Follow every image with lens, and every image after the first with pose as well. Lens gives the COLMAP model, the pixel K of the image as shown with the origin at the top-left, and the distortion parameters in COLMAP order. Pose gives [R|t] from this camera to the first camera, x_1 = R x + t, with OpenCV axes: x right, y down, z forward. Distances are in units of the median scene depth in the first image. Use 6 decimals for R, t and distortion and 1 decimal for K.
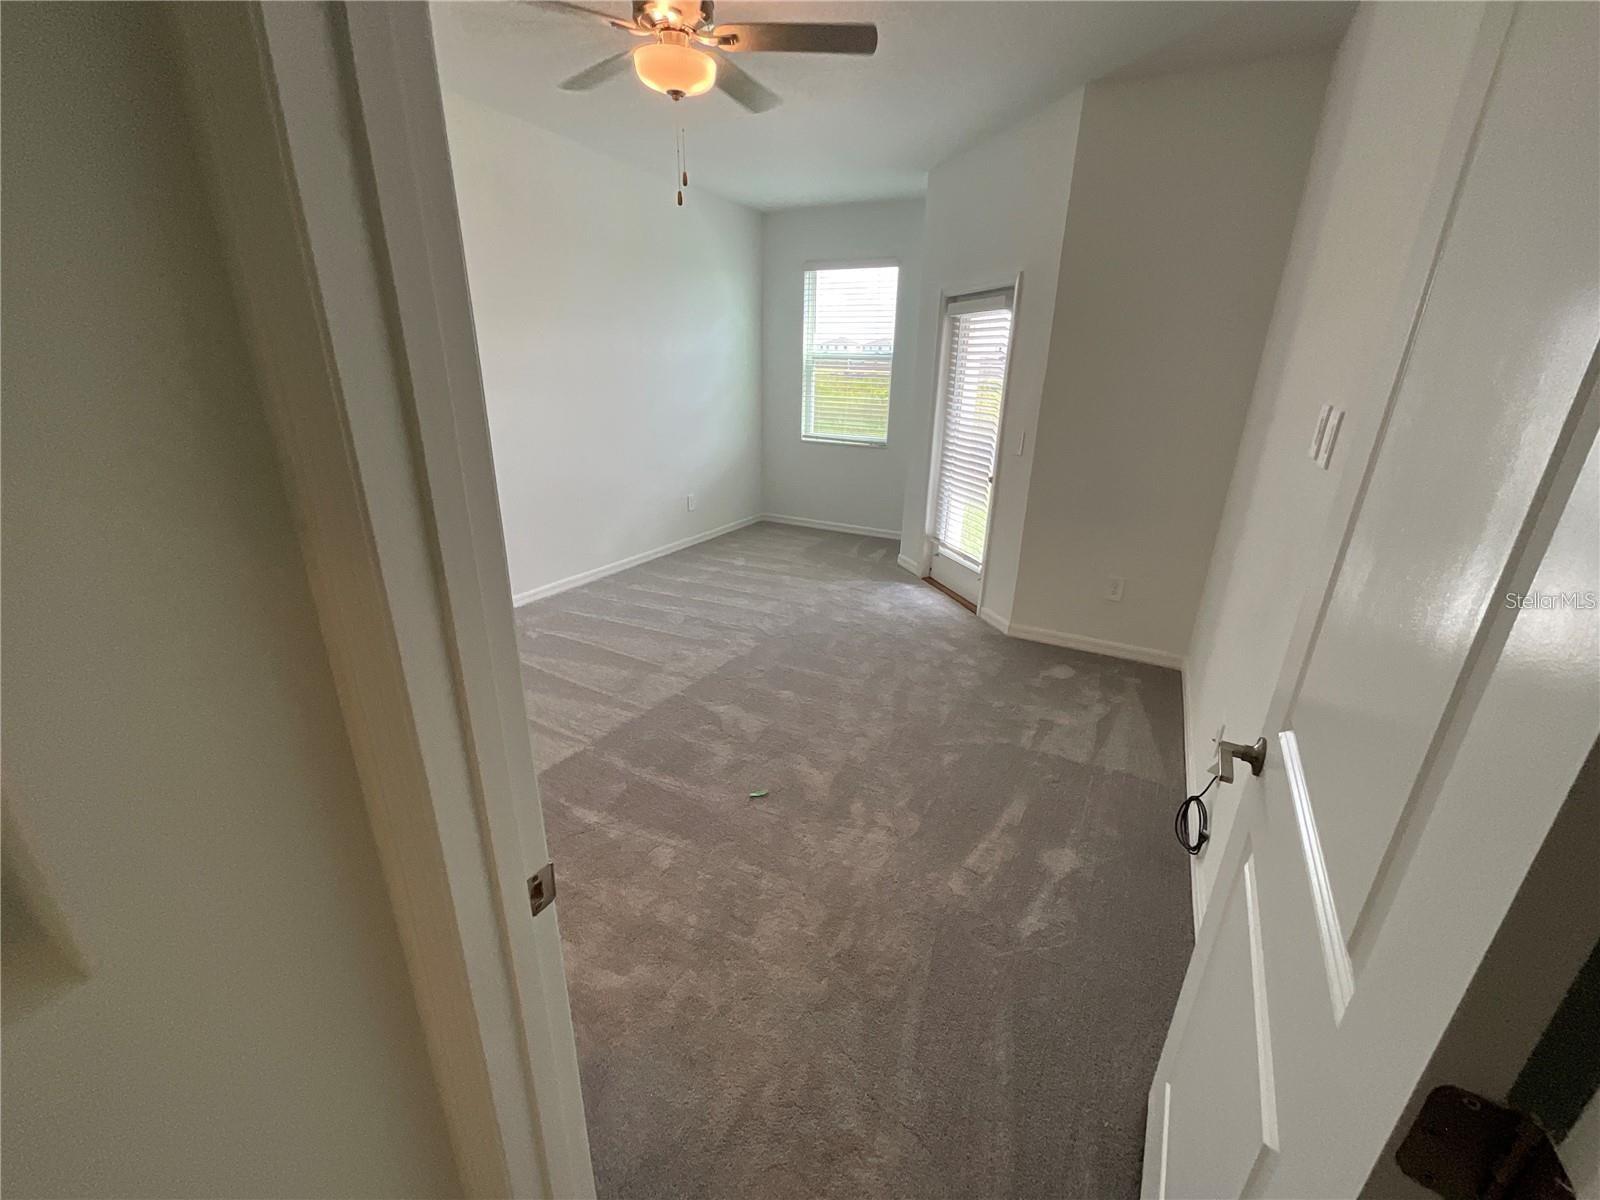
lens RADIAL K [[644.6, 0, 800.0], [0, 644.6, 600.0], [0, 0, 1]] dist [-0.007825, -0.000220]
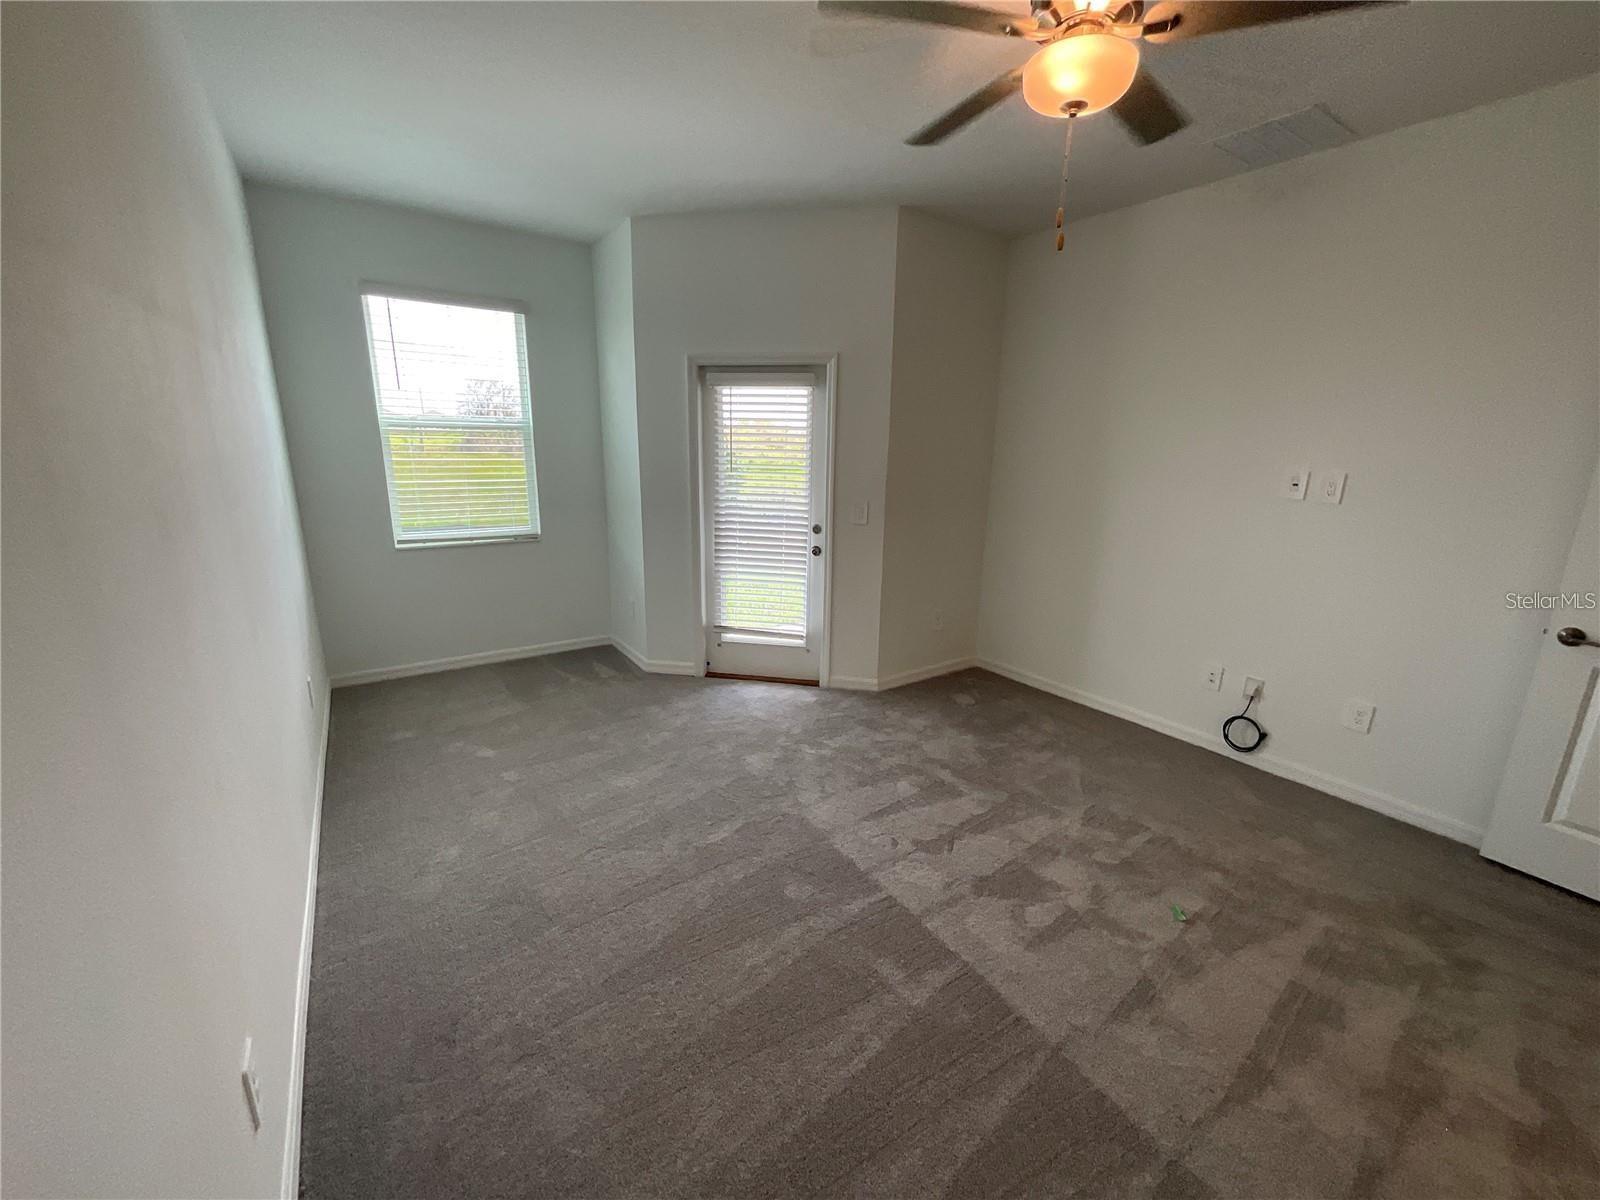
lens RADIAL K [[674.7, 0, 800.0], [0, 674.7, 600.0], [0, 0, 1]] dist [0.026715, -0.000028]
pose [[0.474681, -0.226550, 0.850502, -0.516800], [0.296276, 0.951042, 0.087973, -0.178341], [-0.828793, 0.210224, 0.518563, 0.408866]]
